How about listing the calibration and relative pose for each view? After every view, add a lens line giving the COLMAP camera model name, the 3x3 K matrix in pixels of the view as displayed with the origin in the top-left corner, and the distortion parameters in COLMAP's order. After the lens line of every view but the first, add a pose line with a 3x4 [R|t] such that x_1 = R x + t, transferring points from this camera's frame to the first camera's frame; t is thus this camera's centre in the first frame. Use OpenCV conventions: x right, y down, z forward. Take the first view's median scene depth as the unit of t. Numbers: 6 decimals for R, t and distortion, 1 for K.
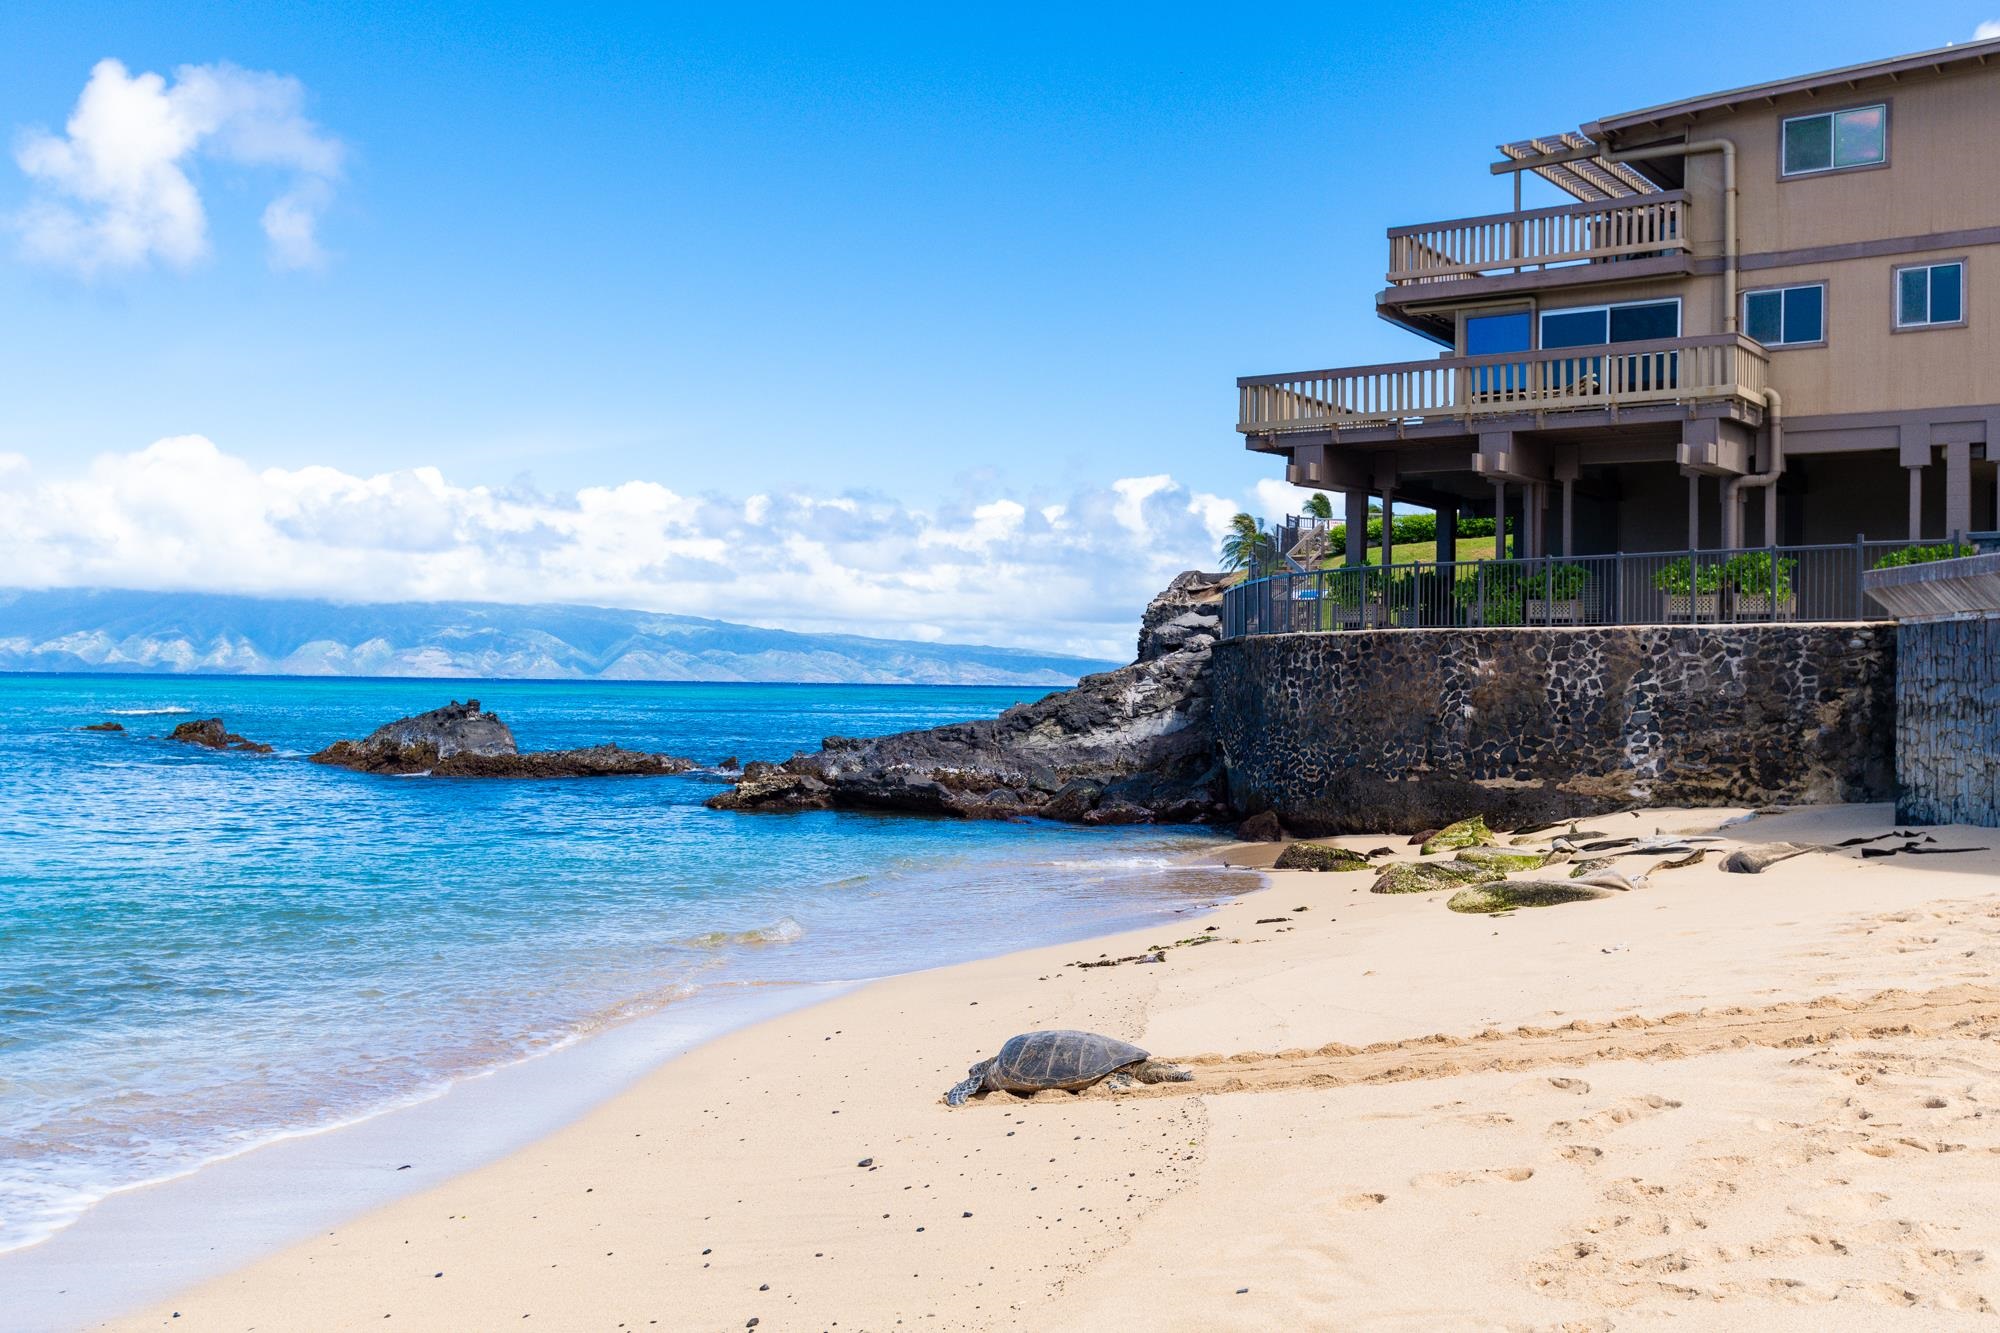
lens RADIAL K [[1964.3, 0, 1000.0], [0, 1964.3, 666.5], [0, 0, 1]] dist [0.014724, 0.018615]
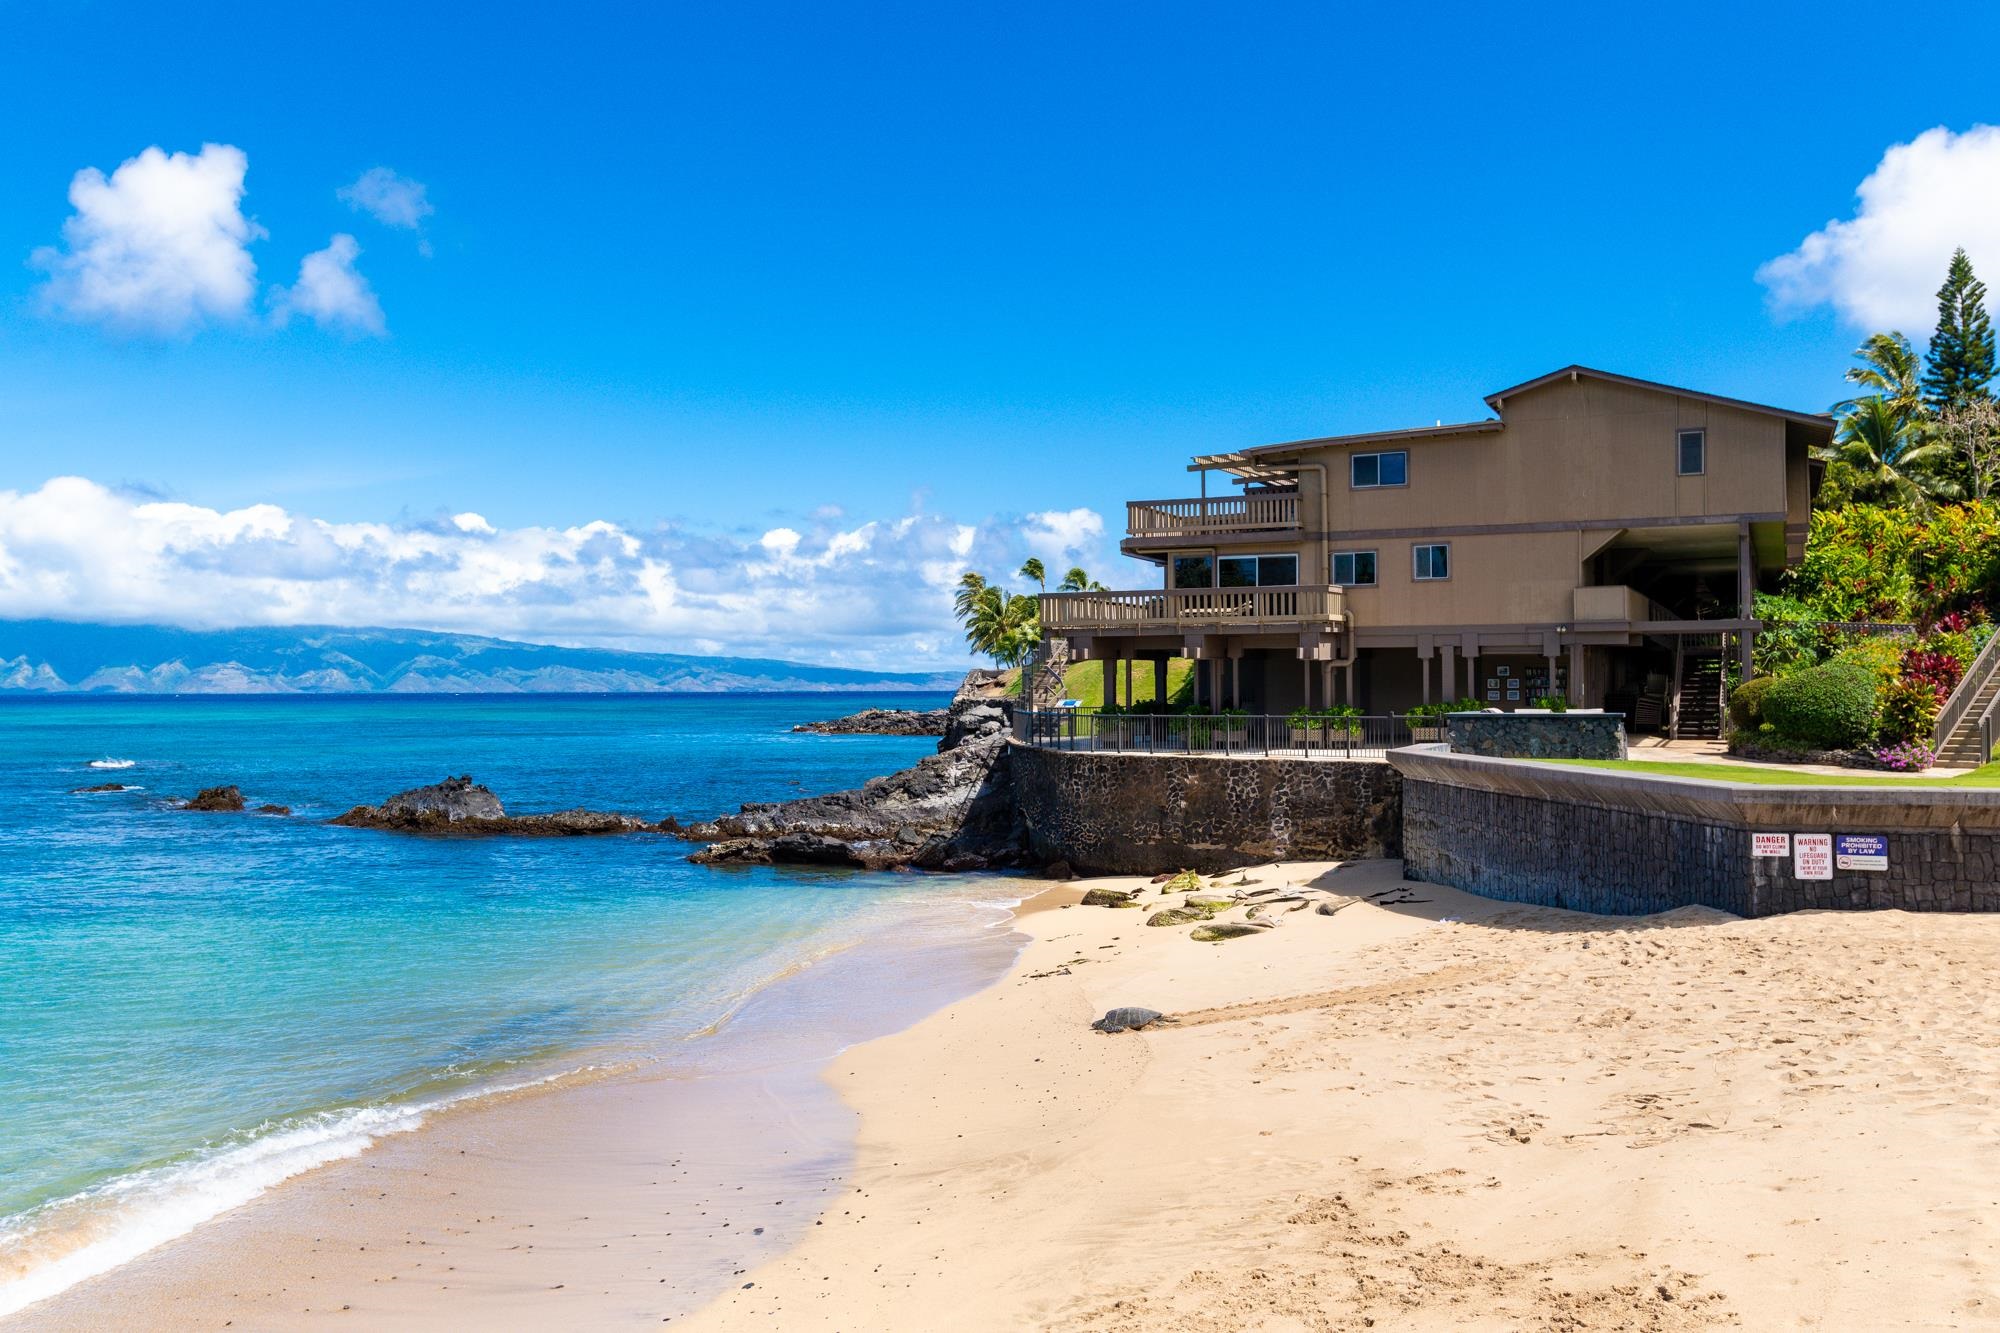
lens RADIAL K [[1737.8, 0, 1000.0], [0, 1737.8, 666.5], [0, 0, 1]] dist [-0.007288, -0.002411]
pose [[0.988013, -0.017109, 0.153421, -0.146465], [0.016593, 0.999852, 0.004647, -0.103867], [-0.153478, -0.002046, 0.988150, -0.462415]]
